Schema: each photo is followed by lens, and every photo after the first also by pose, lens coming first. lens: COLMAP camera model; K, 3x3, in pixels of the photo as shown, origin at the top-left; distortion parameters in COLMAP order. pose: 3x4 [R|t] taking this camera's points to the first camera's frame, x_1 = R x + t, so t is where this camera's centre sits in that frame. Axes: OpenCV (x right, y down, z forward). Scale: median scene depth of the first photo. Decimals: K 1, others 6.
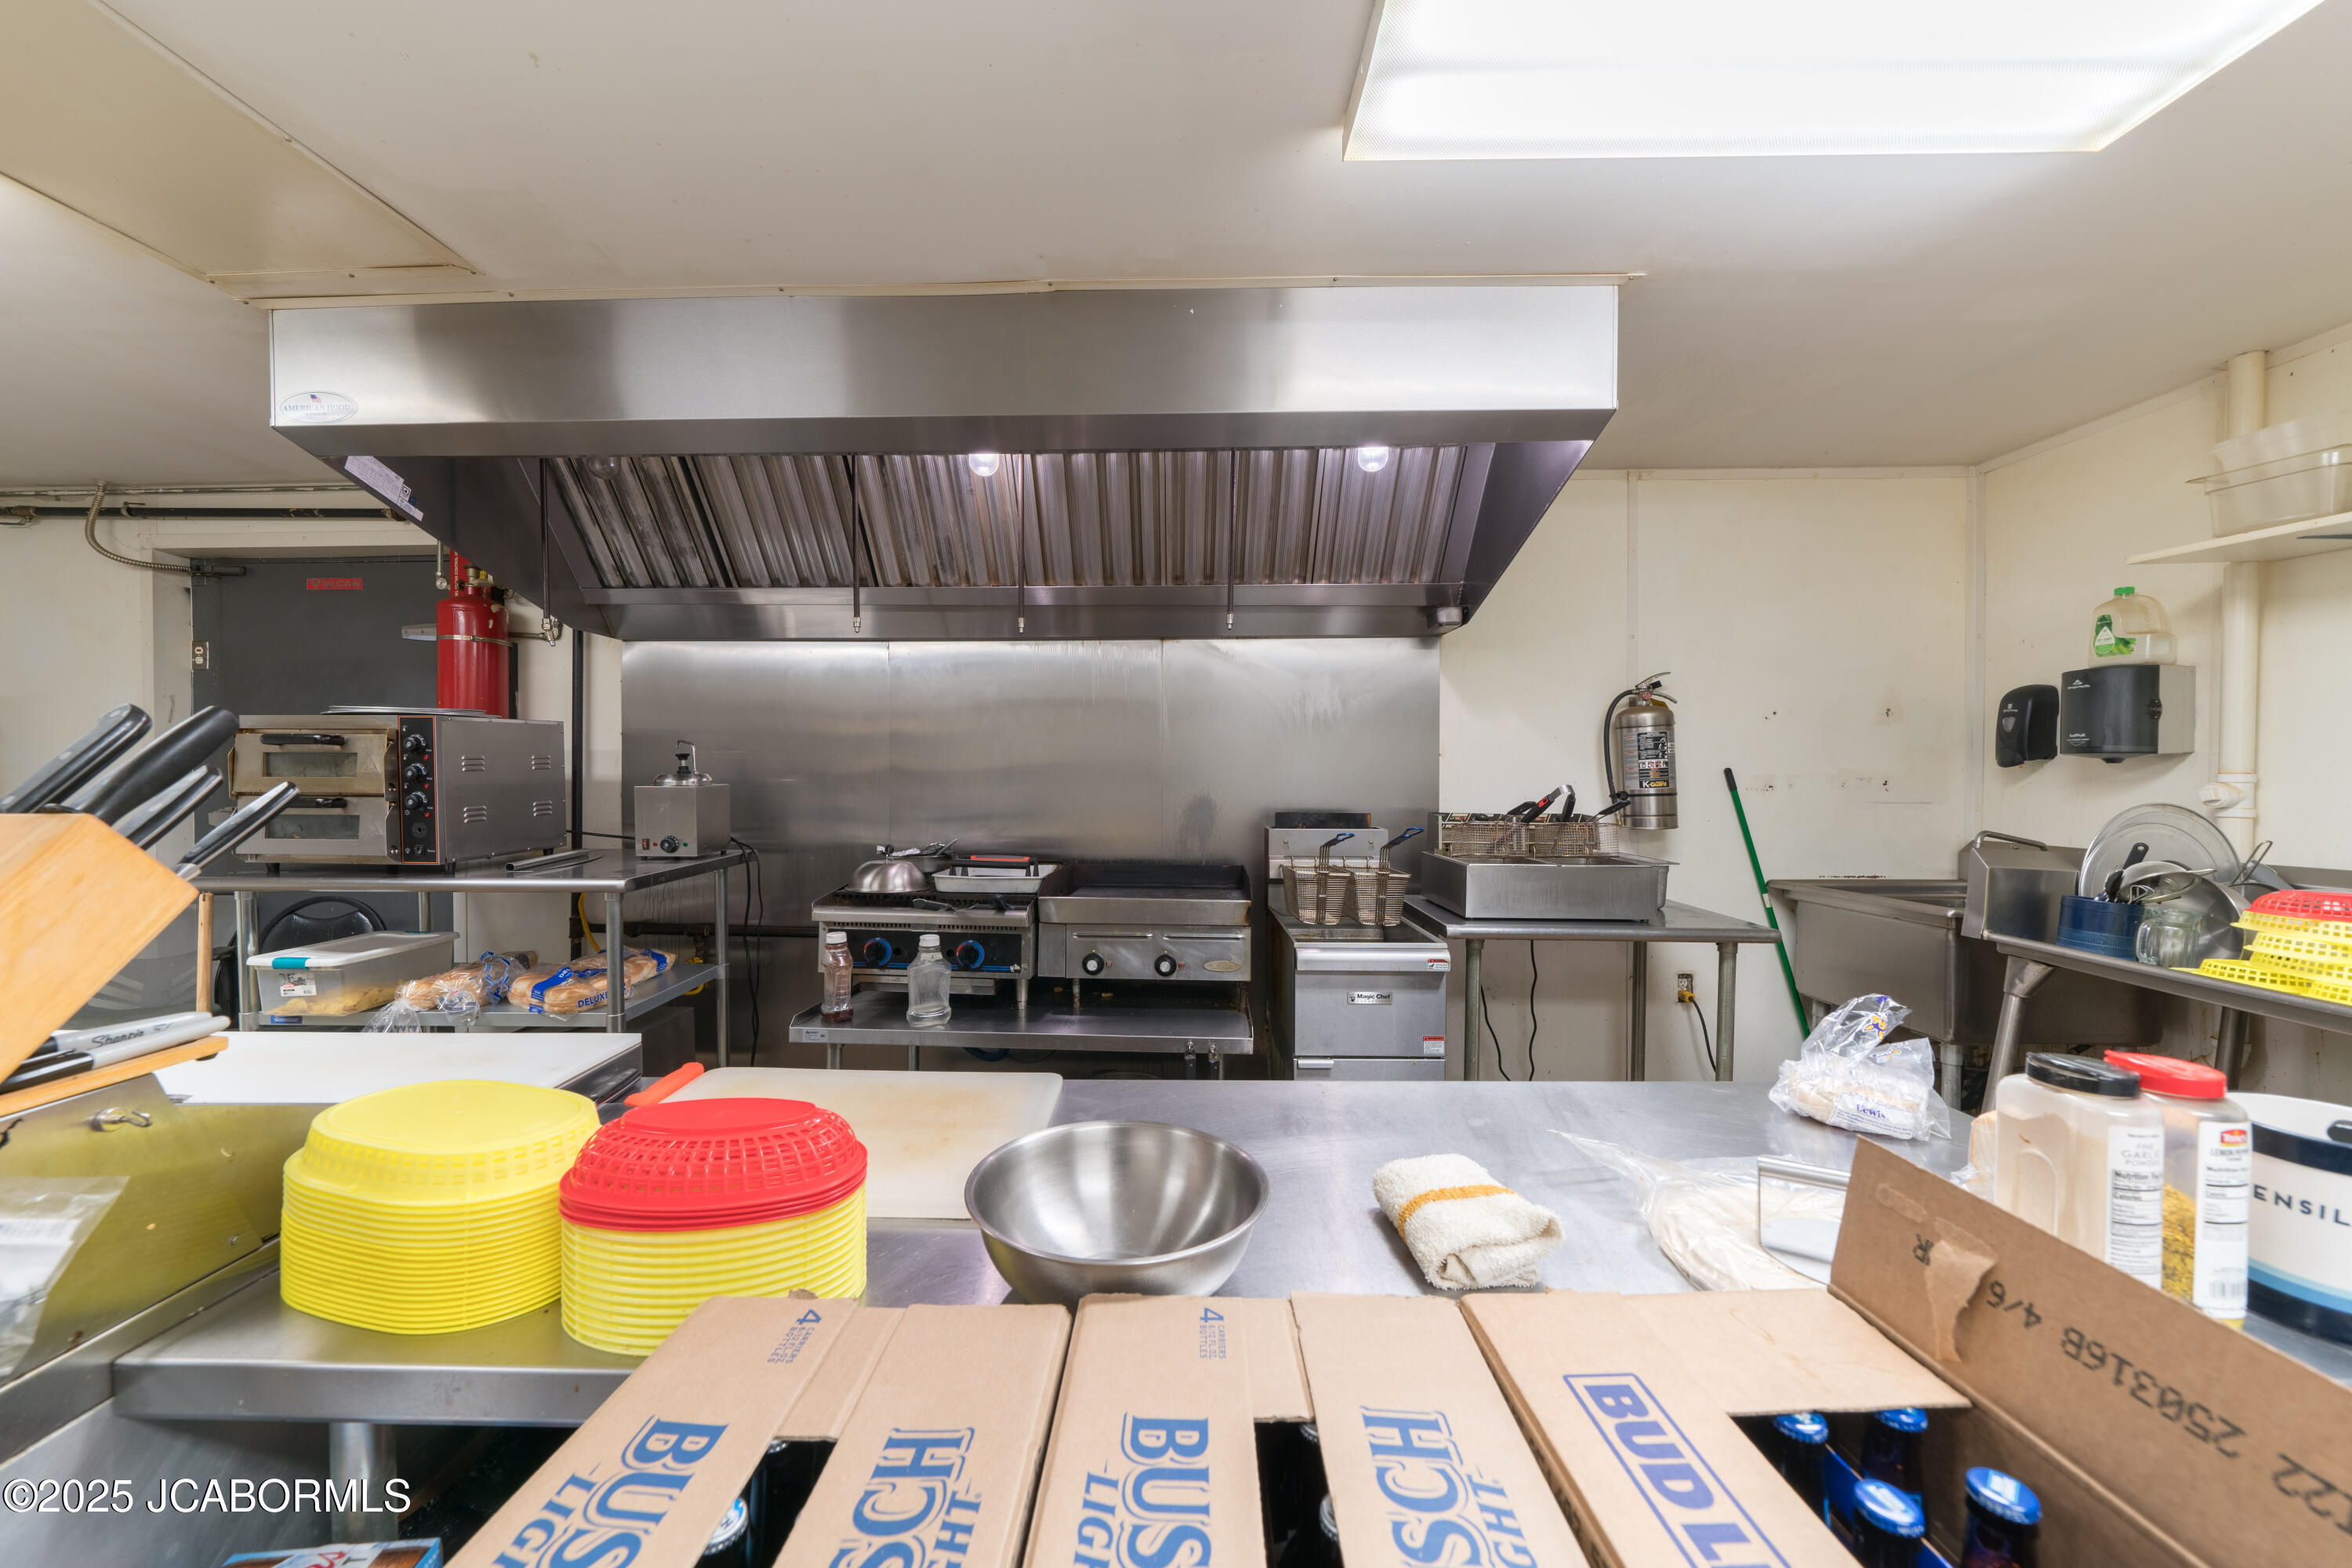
lens RADIAL K [[833.2, 0, 1155.7], [0, 833.2, 782.5], [0, 0, 1]] dist [-0.009213, 0.000098]
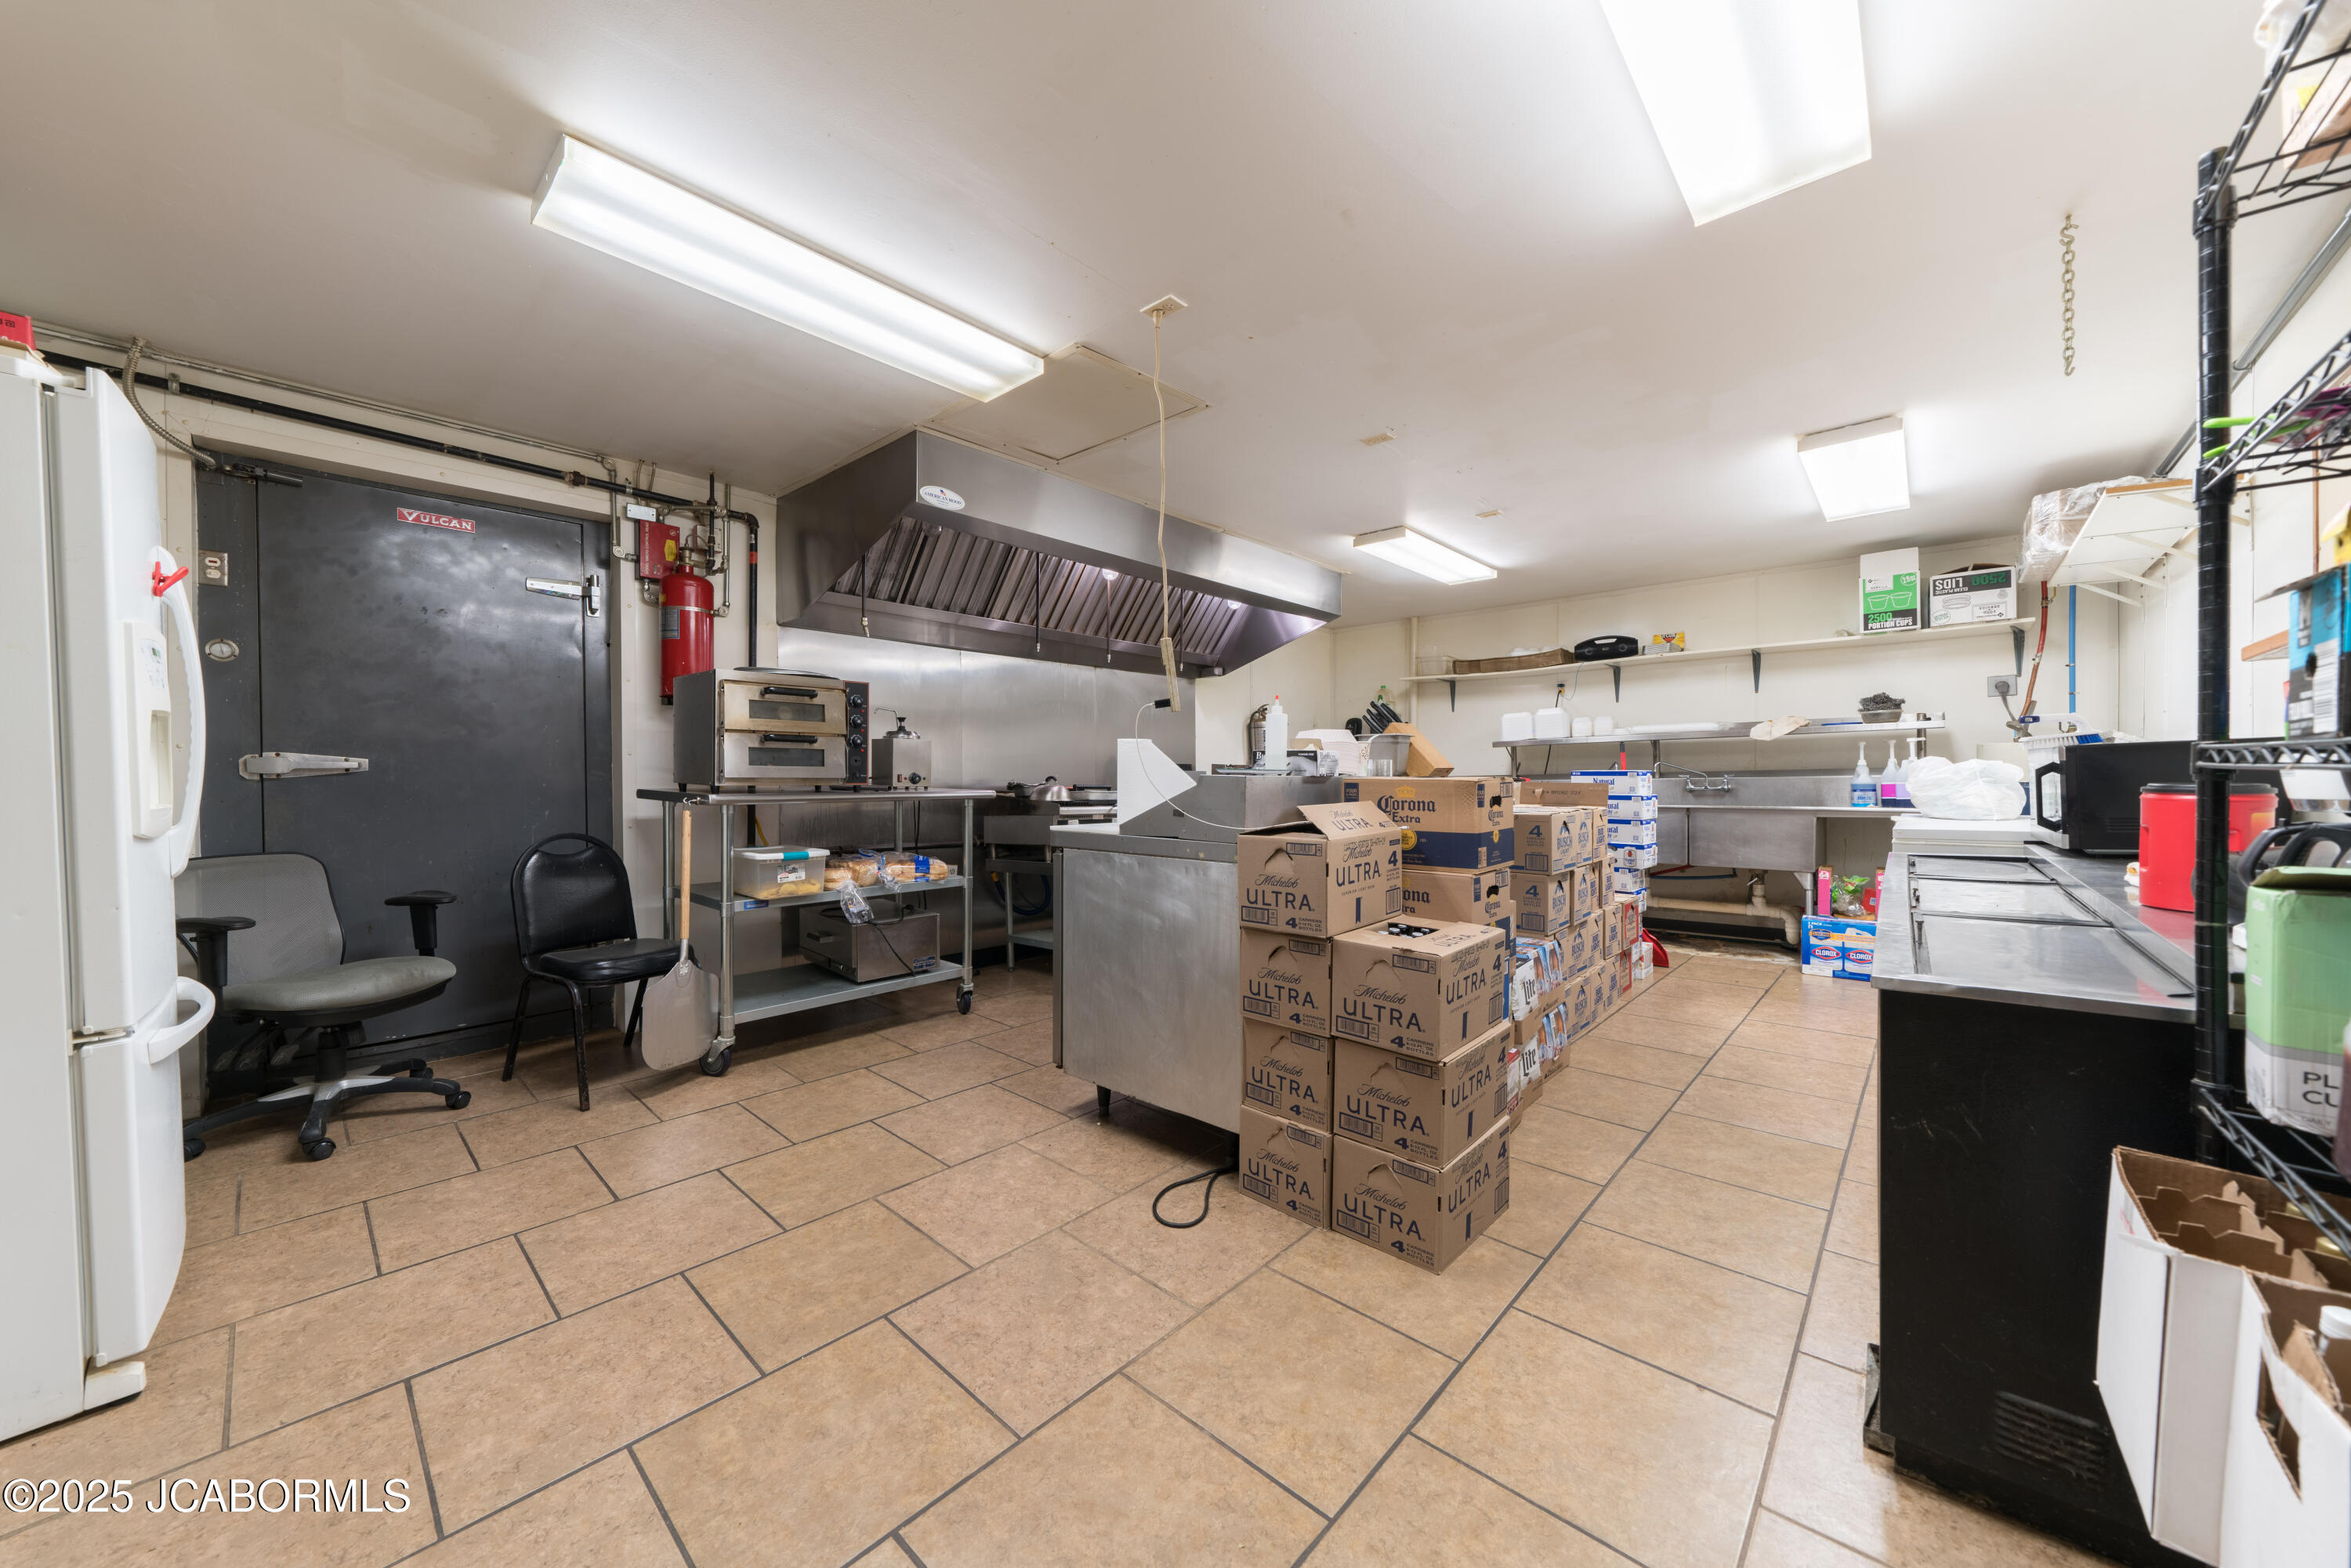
lens RADIAL K [[832.9, 0, 1155.2], [0, 832.9, 782.5], [0, 0, 1]] dist [-0.009213, 0.000098]
pose [[0.665480, -0.006317, 0.746389, -1.576596], [0.012180, 0.999923, -0.002397, 0.100997], [-0.746316, 0.010686, 0.665506, -0.343646]]
